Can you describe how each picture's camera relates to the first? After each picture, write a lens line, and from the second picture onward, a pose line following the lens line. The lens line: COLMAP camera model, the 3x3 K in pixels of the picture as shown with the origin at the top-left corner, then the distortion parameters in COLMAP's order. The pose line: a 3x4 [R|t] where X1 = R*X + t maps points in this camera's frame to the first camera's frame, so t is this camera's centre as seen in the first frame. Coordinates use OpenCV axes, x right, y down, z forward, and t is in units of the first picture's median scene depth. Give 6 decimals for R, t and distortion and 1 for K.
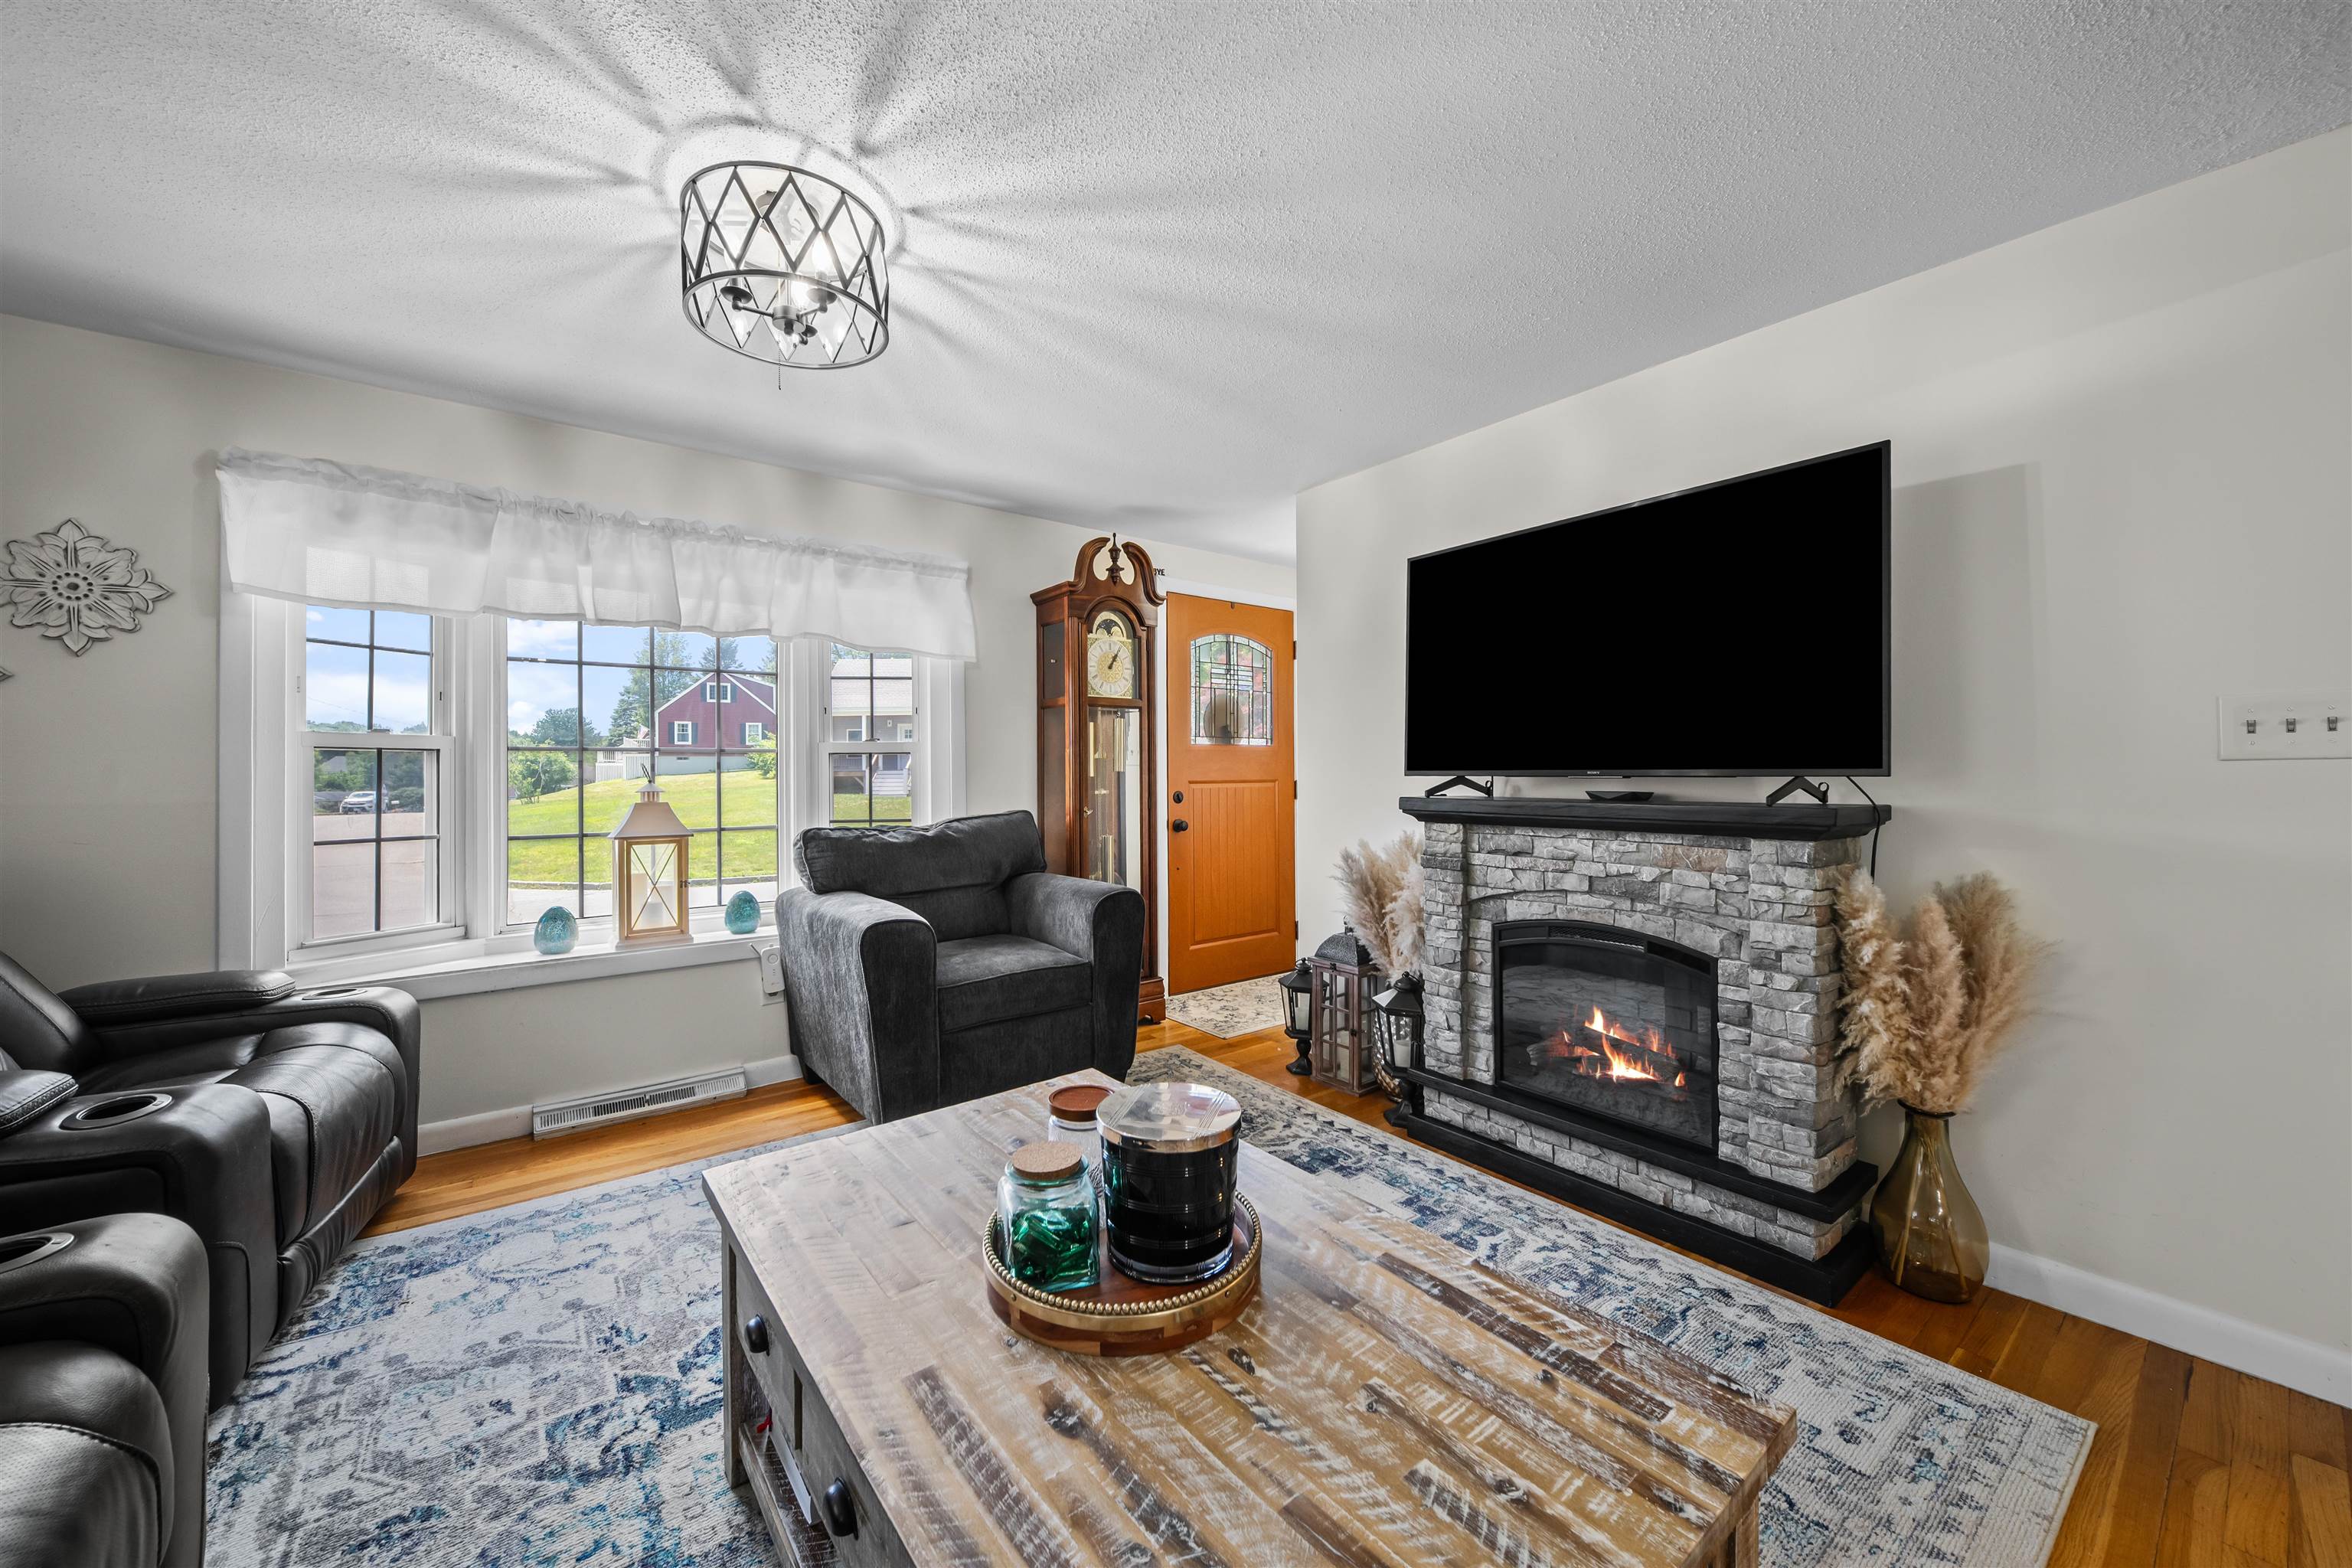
lens RADIAL K [[848.4, 0, 1160.0], [0, 848.4, 768.3], [0, 0, 1]] dist [0.011498, -0.009466]
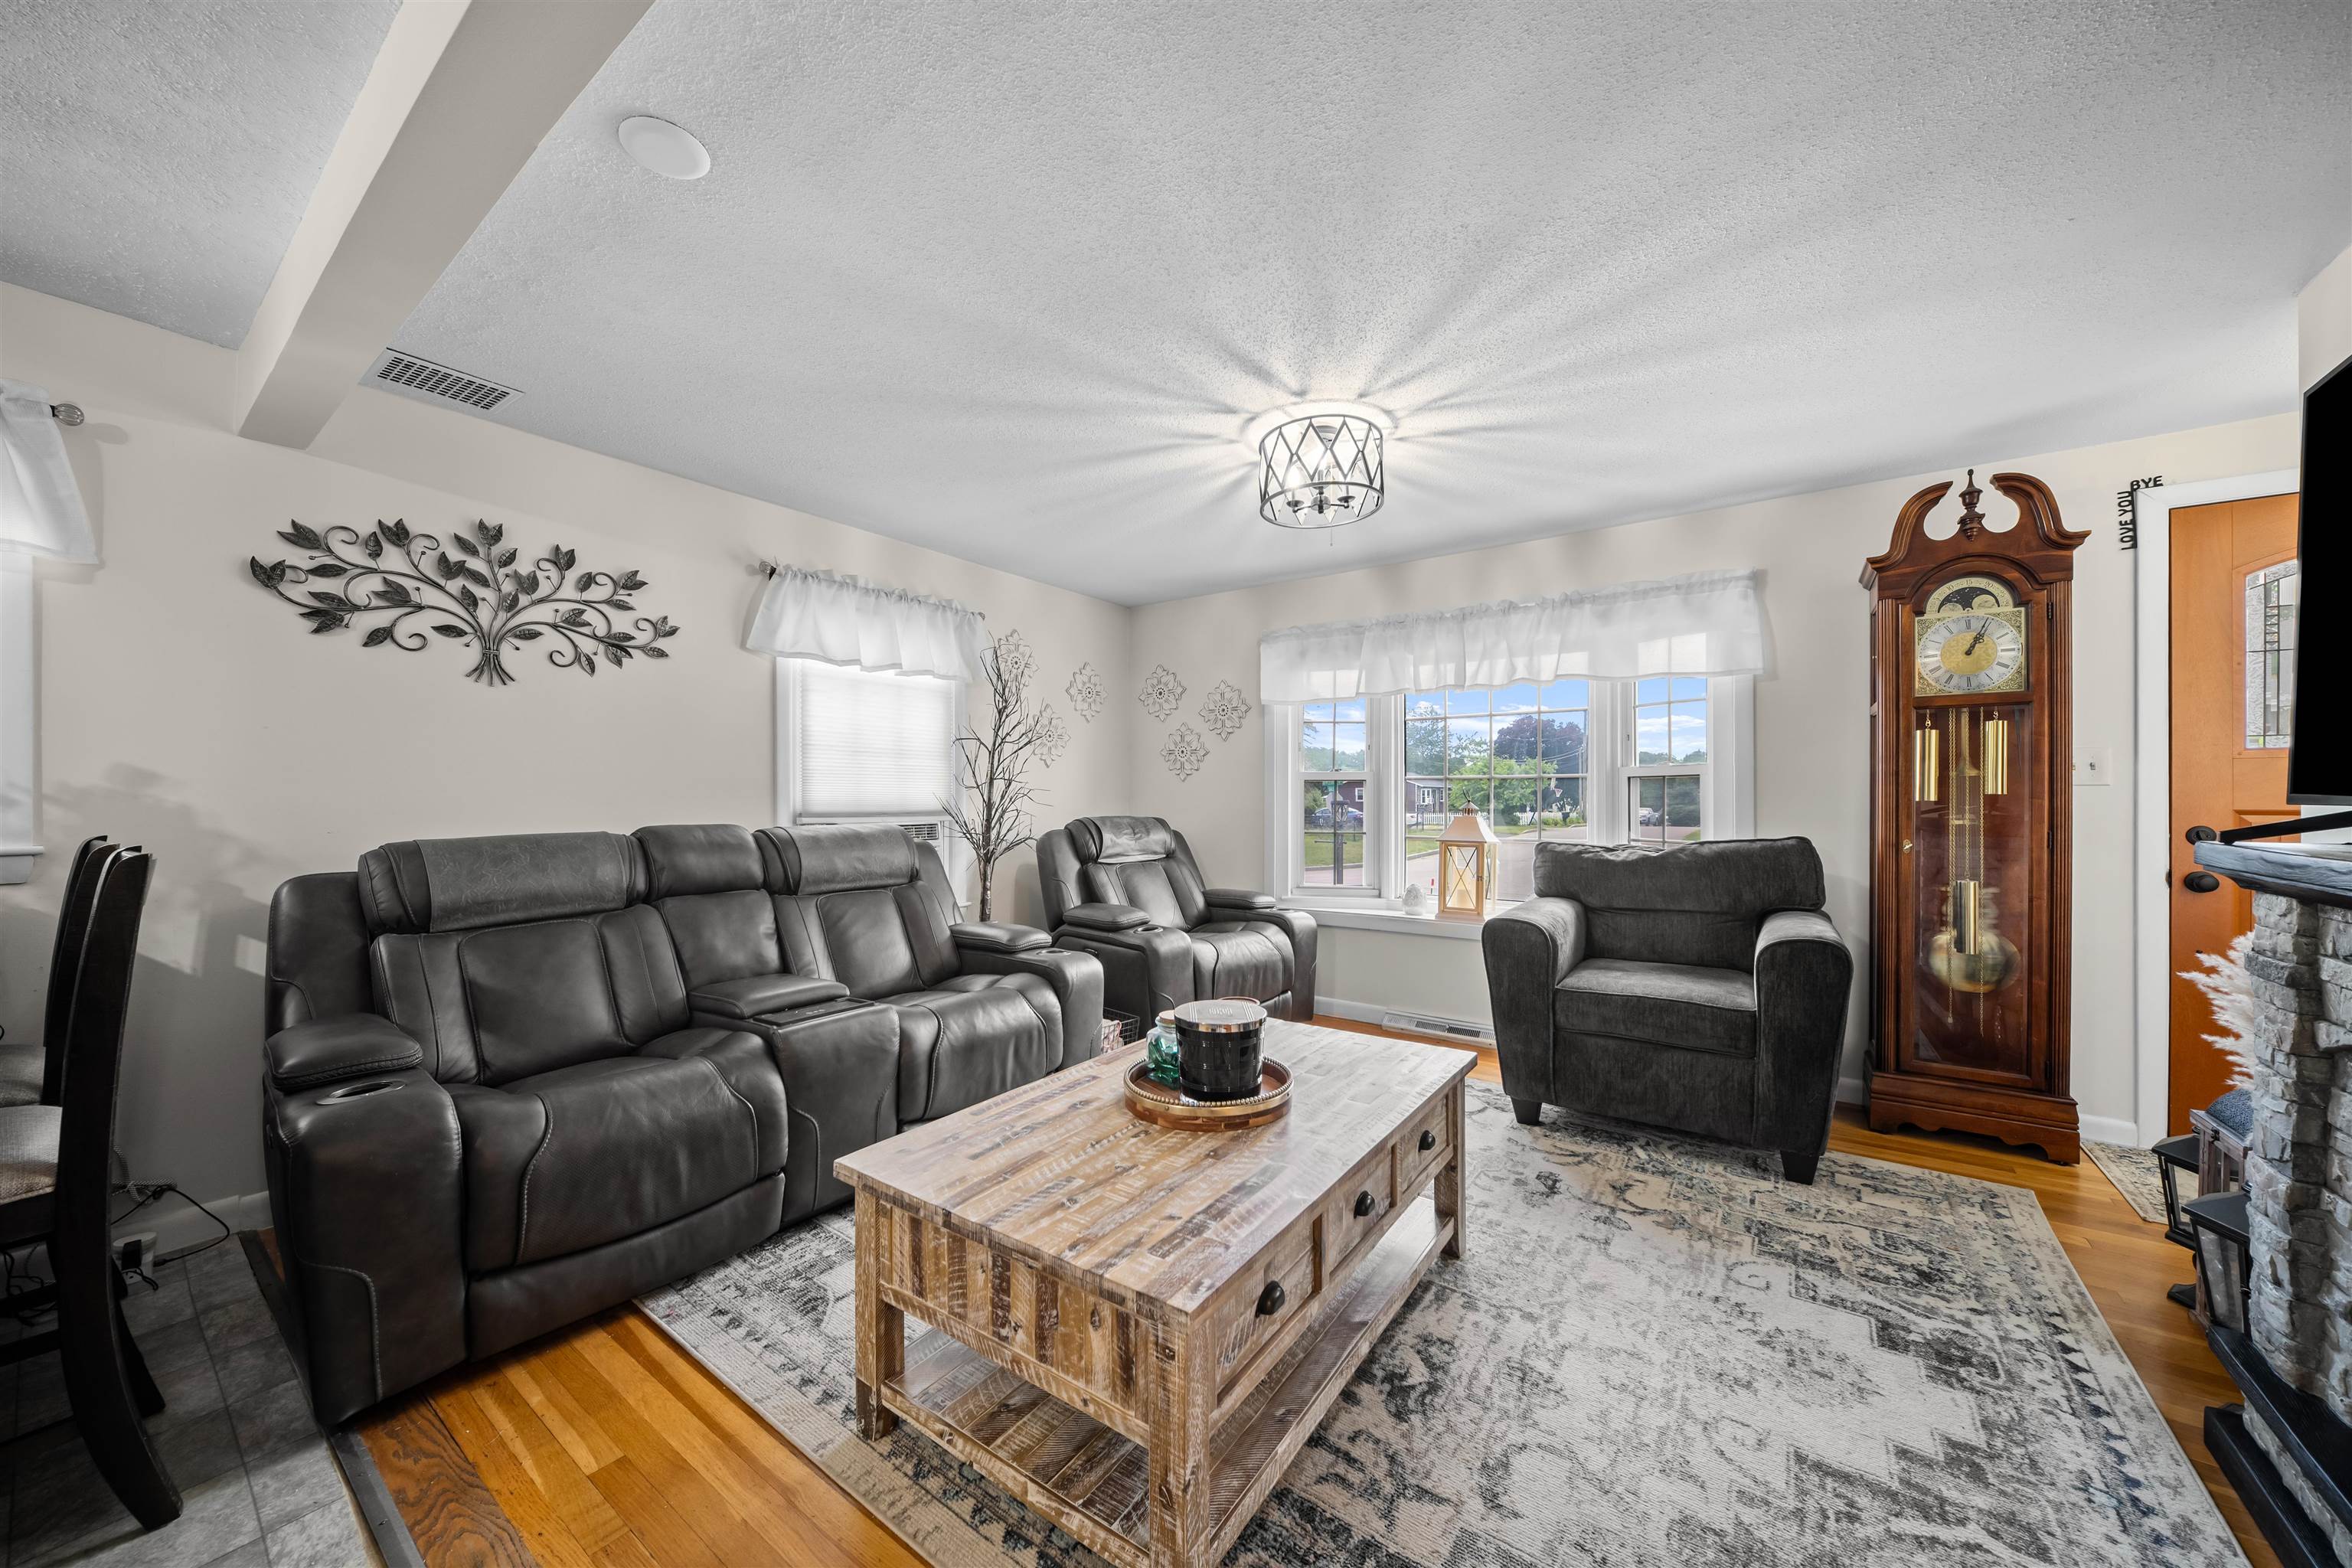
lens RADIAL K [[842.8, 0, 1203.7], [0, 842.8, 796.8], [0, 0, 1]] dist [-0.009135, -0.000432]
pose [[0.309246, 0.004142, -0.950973, 0.710497], [0.005088, 0.999969, 0.006010, -0.002441], [0.950969, -0.006697, 0.309215, 0.238706]]
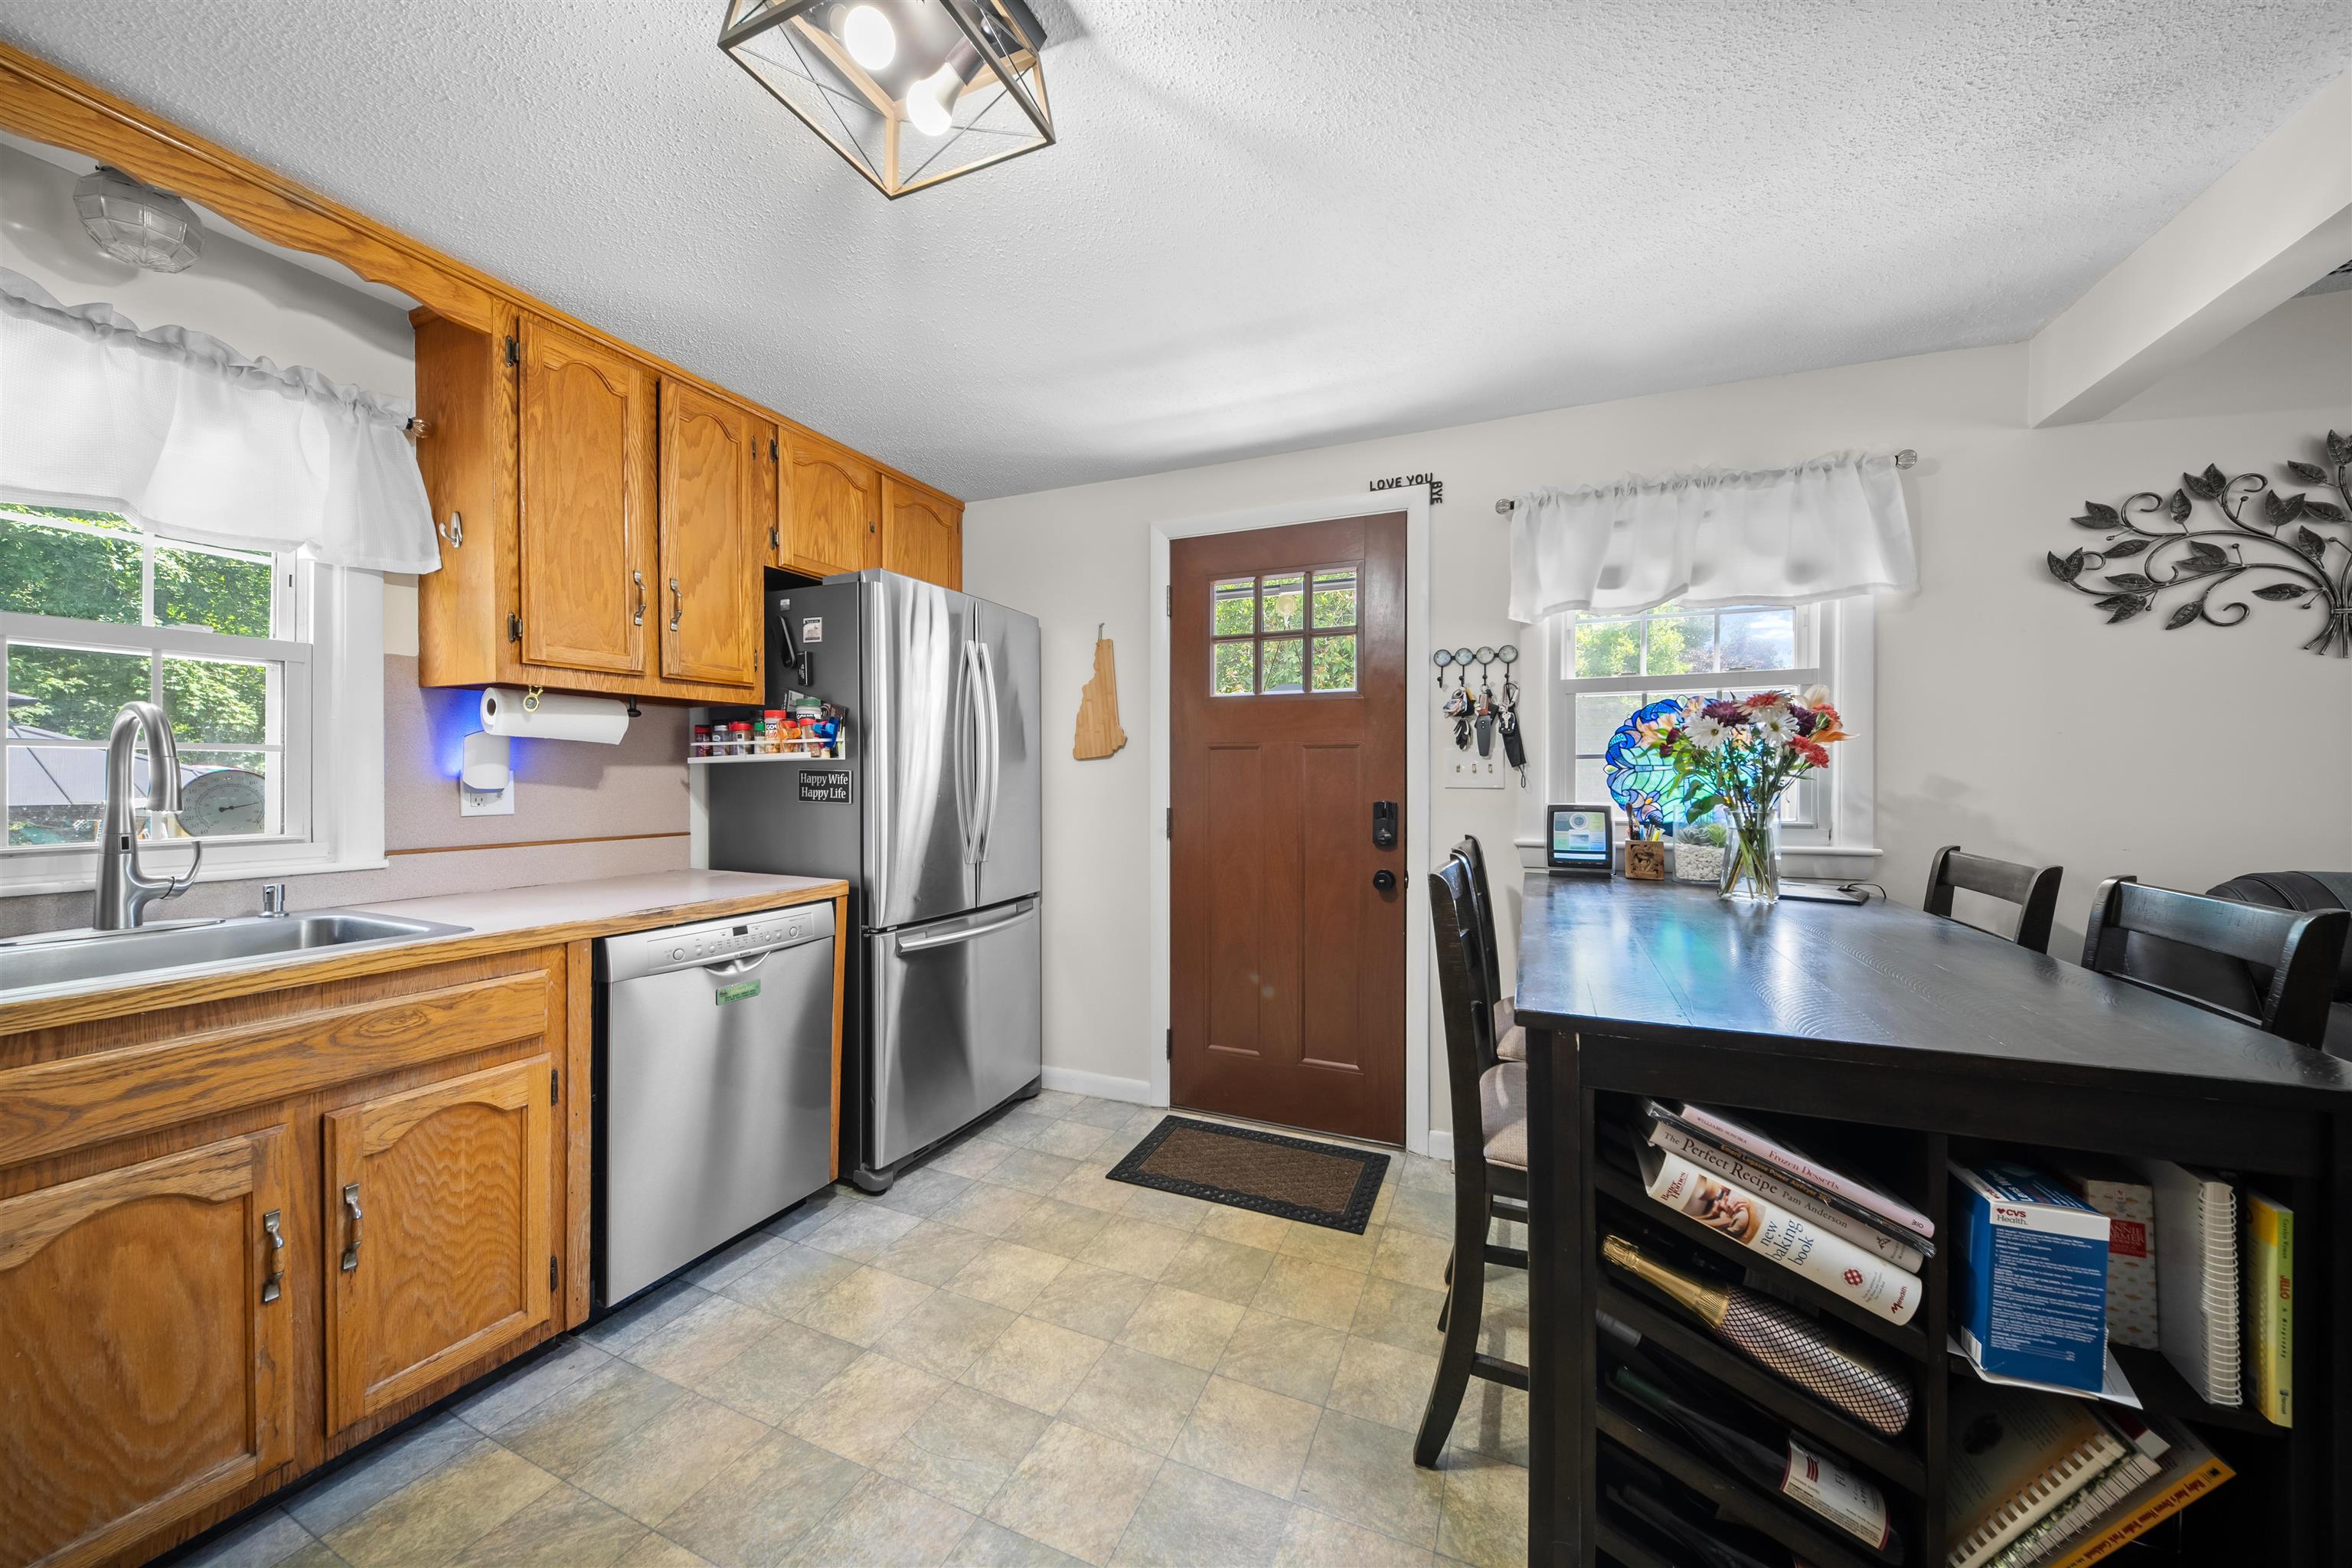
lens RADIAL K [[814.8, 0, 1163.5], [0, 814.8, 782.0], [0, 0, 1]] dist [-0.010904, -0.000225]
pose [[-0.874851, 0.010847, -0.484270, 0.722200], [0.009374, 0.999941, 0.005463, -0.041693], [0.484301, 0.000240, -0.874901, -0.186225]]
